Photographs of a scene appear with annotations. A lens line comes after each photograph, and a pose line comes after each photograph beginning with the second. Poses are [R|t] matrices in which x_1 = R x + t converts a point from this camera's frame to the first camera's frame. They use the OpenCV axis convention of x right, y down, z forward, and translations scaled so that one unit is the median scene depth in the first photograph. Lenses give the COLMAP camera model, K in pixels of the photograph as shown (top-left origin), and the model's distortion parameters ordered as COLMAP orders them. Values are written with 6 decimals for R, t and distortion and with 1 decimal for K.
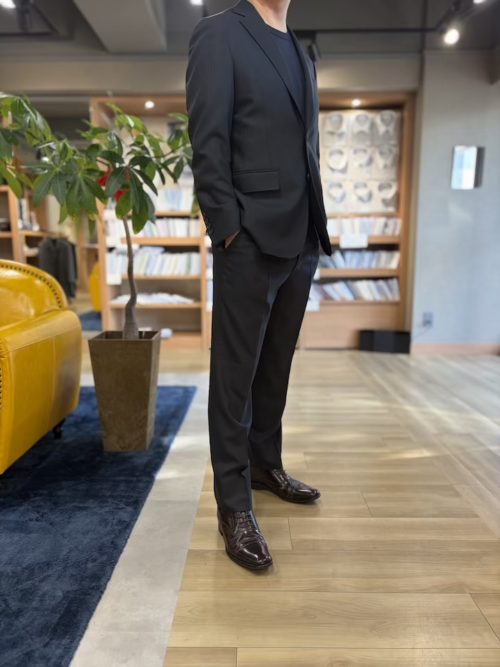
lens RADIAL K [[507.7, 0, 251.3], [0, 507.7, 334.7], [0, 0, 1]] dist [0.041153, -0.037973]
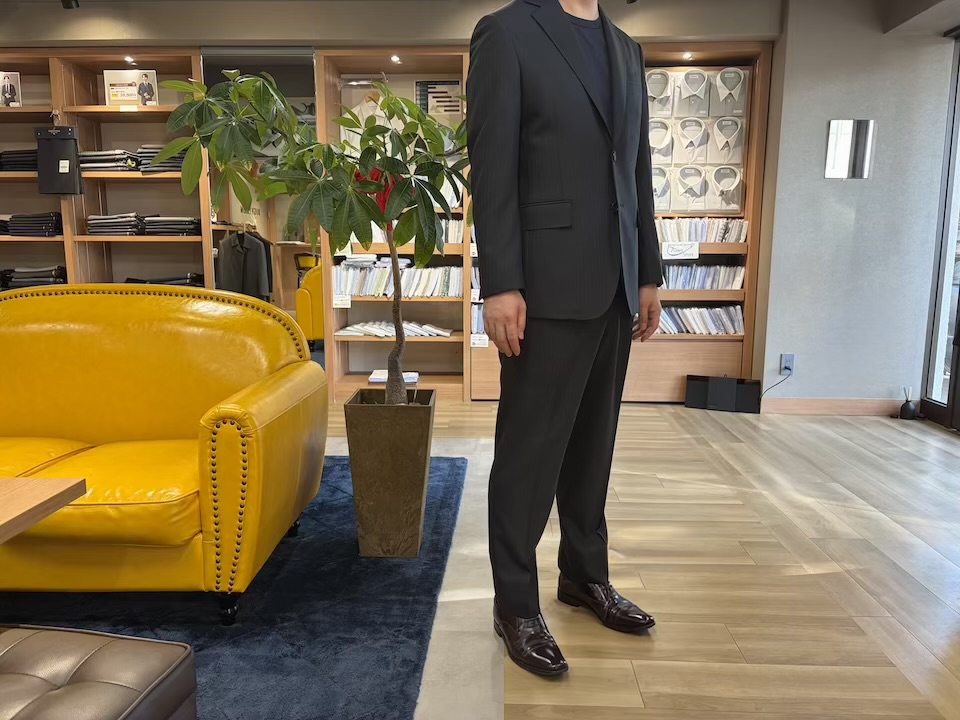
lens RADIAL K [[730.8, 0, 481.4], [0, 730.8, 363.8], [0, 0, 1]] dist [0.041153, -0.037973]
pose [[0.999601, 0.011859, -0.025631, -0.087503], [-0.011829, 0.999929, 0.001309, -0.048408], [0.025645, -0.001006, 0.999671, -0.043999]]
